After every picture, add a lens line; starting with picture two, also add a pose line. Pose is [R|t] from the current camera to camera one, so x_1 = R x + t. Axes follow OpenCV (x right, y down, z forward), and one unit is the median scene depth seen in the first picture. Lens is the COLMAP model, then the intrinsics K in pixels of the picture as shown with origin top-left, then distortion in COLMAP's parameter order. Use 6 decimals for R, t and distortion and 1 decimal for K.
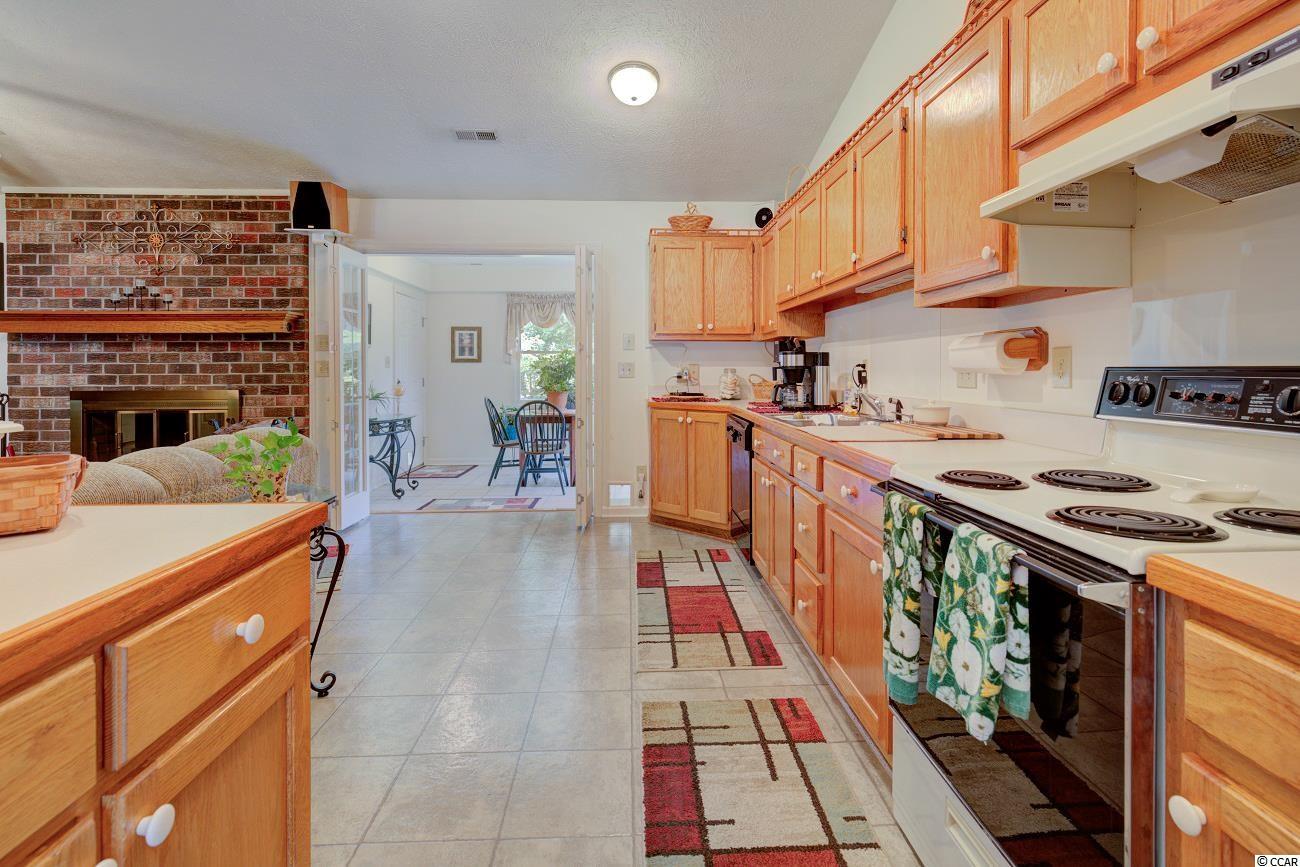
lens RADIAL K [[604.6, 0, 656.1], [0, 604.6, 373.5], [0, 0, 1]] dist [-0.003114, 0.001118]
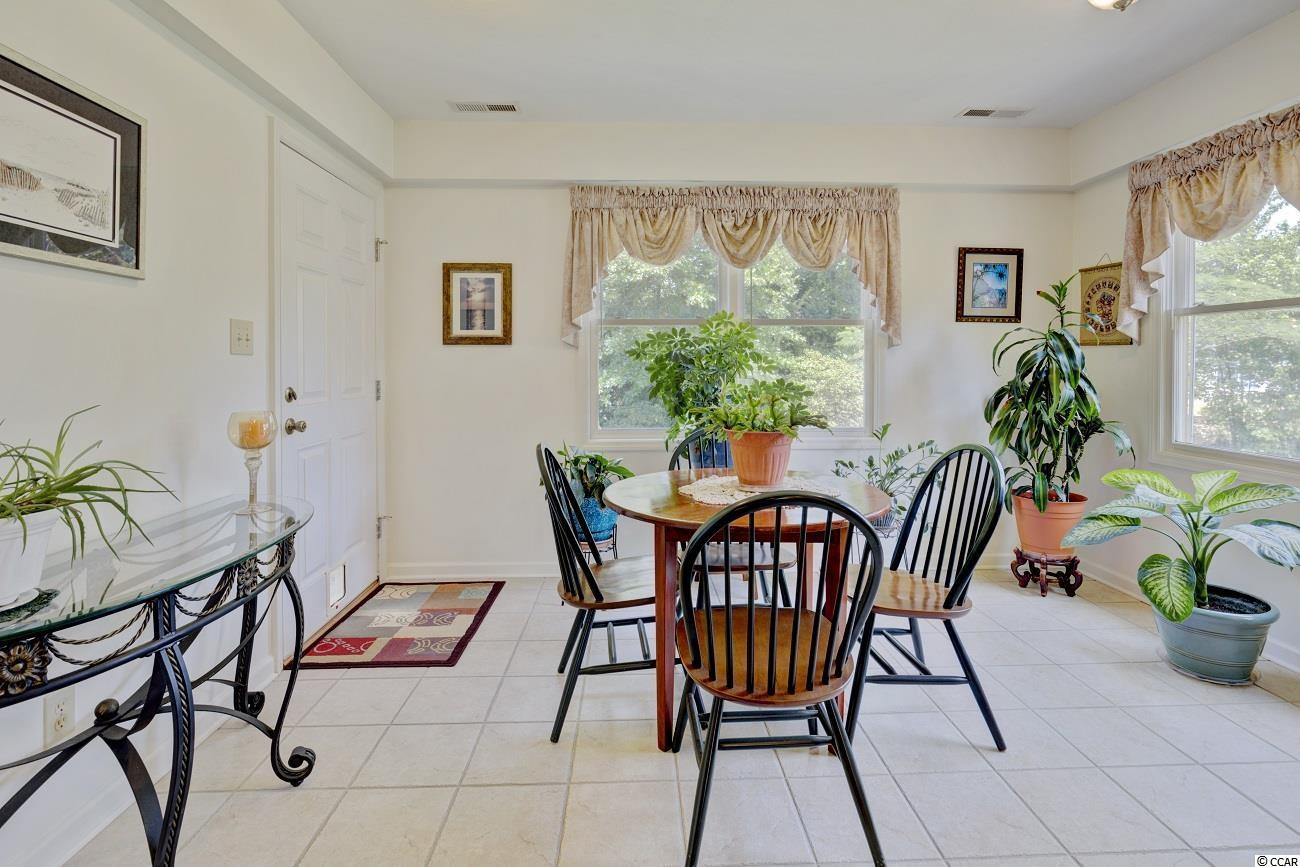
lens RADIAL K [[604.6, 0, 664.1], [0, 604.6, 367.2], [0, 0, 1]] dist [-0.003114, 0.001118]
pose [[0.999878, 0.001641, -0.015563, -0.300979], [-0.001593, 0.999994, 0.003131, -0.006596], [0.015568, -0.003106, 0.999874, 0.986903]]
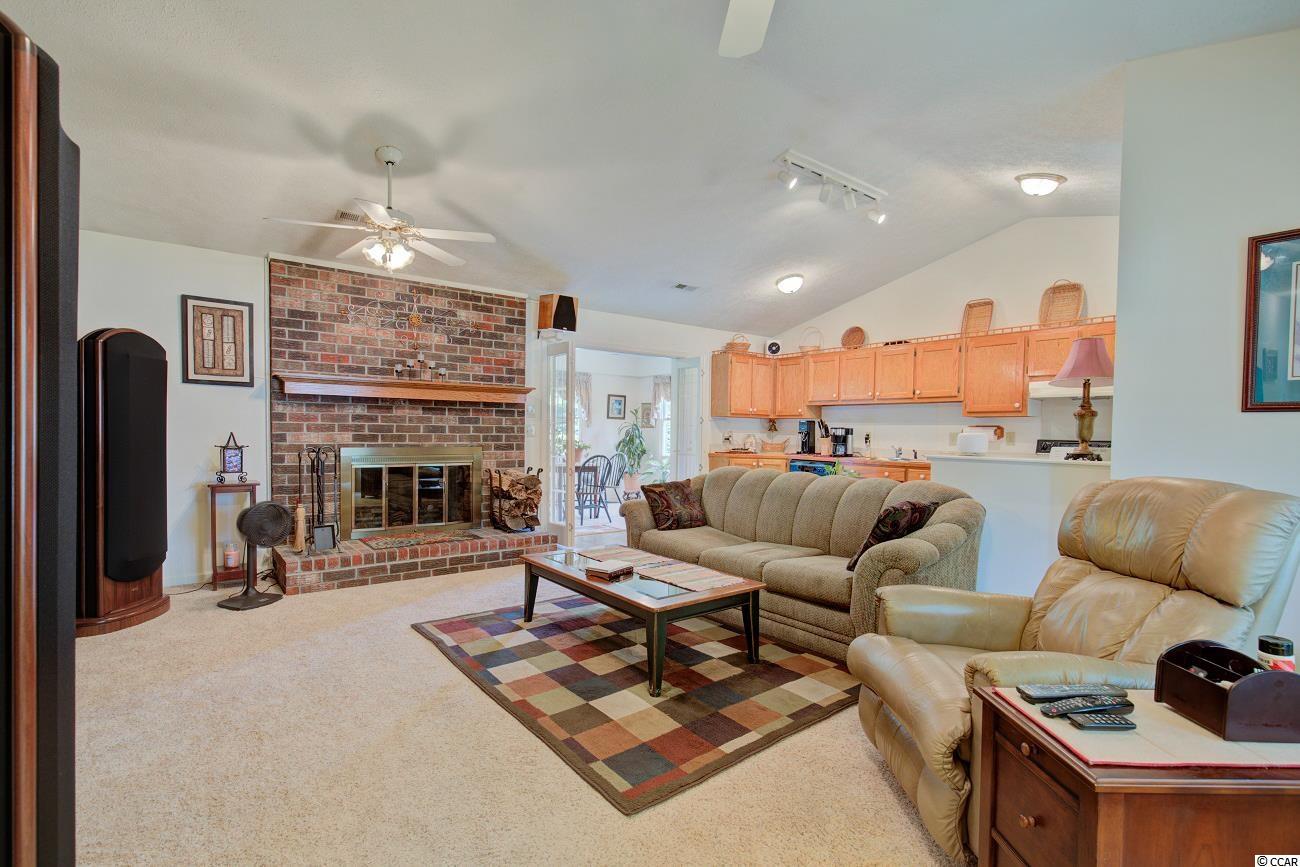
lens RADIAL K [[604.6, 0, 657.5], [0, 604.6, 450.9], [0, 0, 1]] dist [-0.003114, 0.001118]
pose [[0.818759, -0.003151, 0.574128, -1.110958], [-0.013107, 0.999622, 0.024178, 0.000395], [-0.573987, -0.027321, 0.818408, -0.244787]]
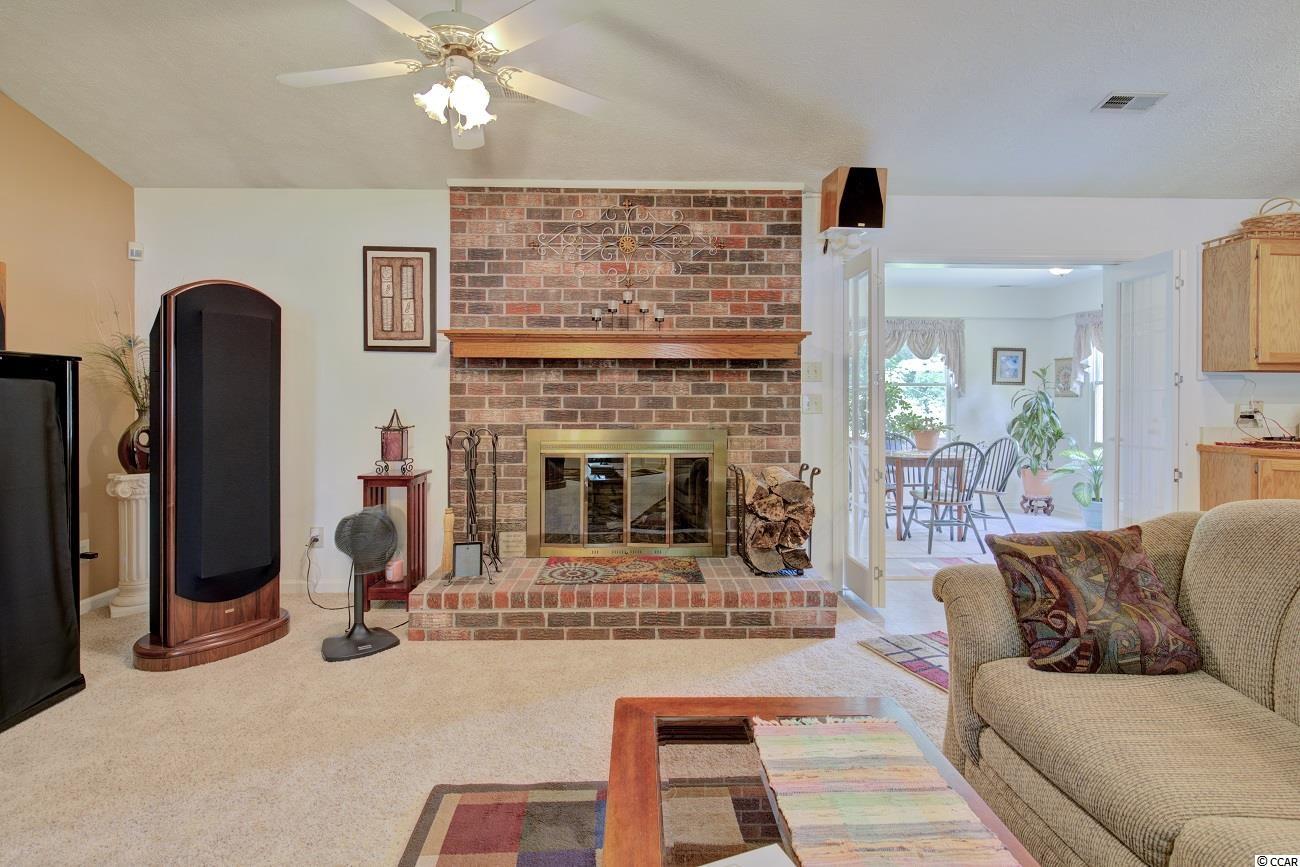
lens RADIAL K [[604.6, 0, 656.3], [0, 604.6, 402.4], [0, 0, 1]] dist [-0.003114, 0.001118]
pose [[0.999564, 0.006210, -0.028878, -0.758954], [-0.006371, 0.999965, -0.005493, -0.003863], [0.028842, 0.005674, 0.999568, 0.187131]]
